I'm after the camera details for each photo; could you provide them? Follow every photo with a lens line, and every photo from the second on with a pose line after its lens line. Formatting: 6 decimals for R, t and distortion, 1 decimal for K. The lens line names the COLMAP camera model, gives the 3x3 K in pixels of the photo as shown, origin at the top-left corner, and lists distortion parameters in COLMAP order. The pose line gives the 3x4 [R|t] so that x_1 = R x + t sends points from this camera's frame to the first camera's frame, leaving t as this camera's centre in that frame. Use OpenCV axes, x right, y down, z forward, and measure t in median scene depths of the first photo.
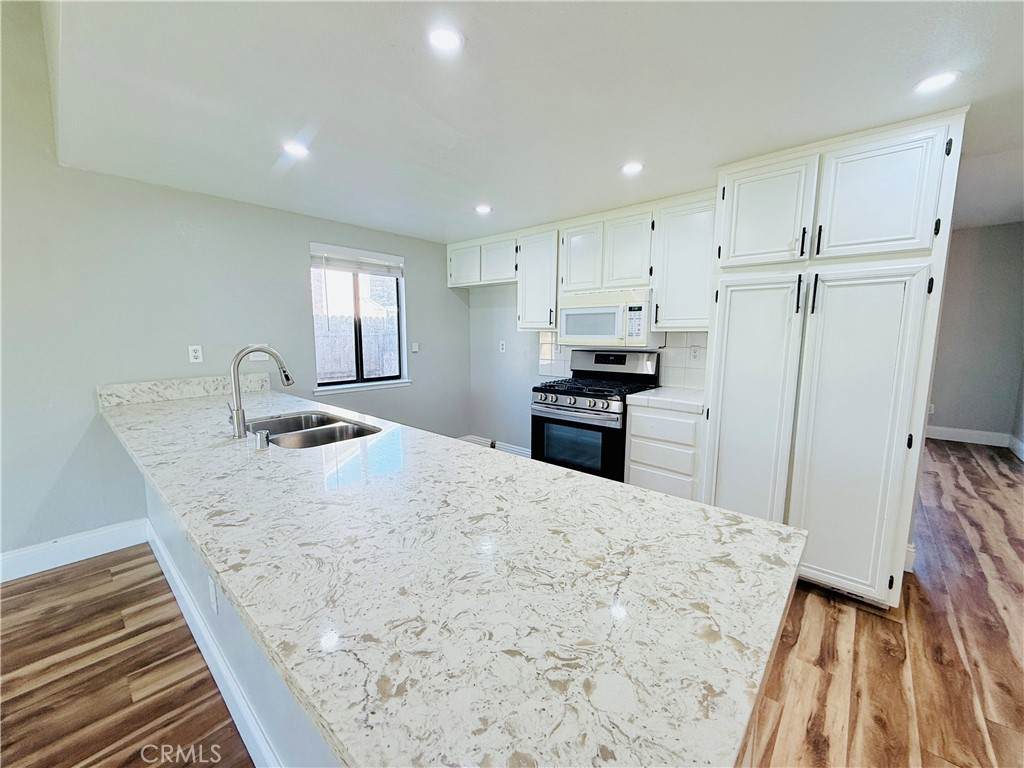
lens RADIAL K [[409.6, 0, 512.6], [0, 409.6, 385.6], [0, 0, 1]] dist [-0.000501, 0.000008]
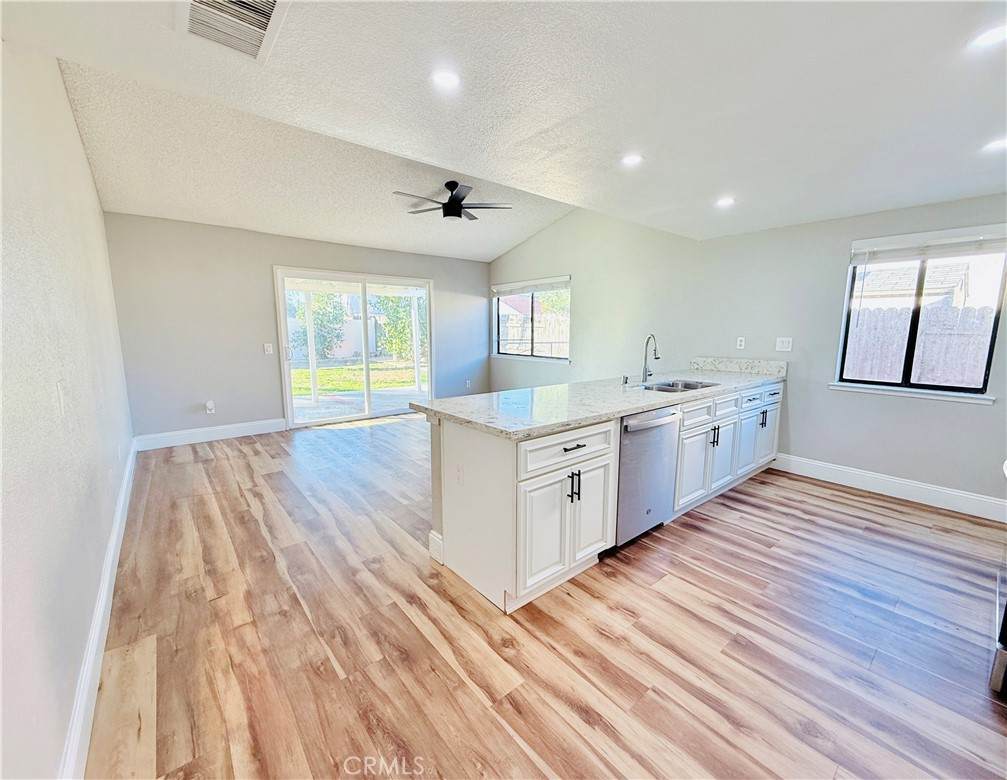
lens RADIAL K [[411.3, 0, 505.5], [0, 411.3, 389.1], [0, 0, 1]] dist [-0.000267, -0.000039]
pose [[-0.149803, 0.149589, -0.977334, 0.751933], [-0.130280, 0.976883, 0.169488, -0.050430], [0.980095, 0.152717, -0.126851, 0.350740]]
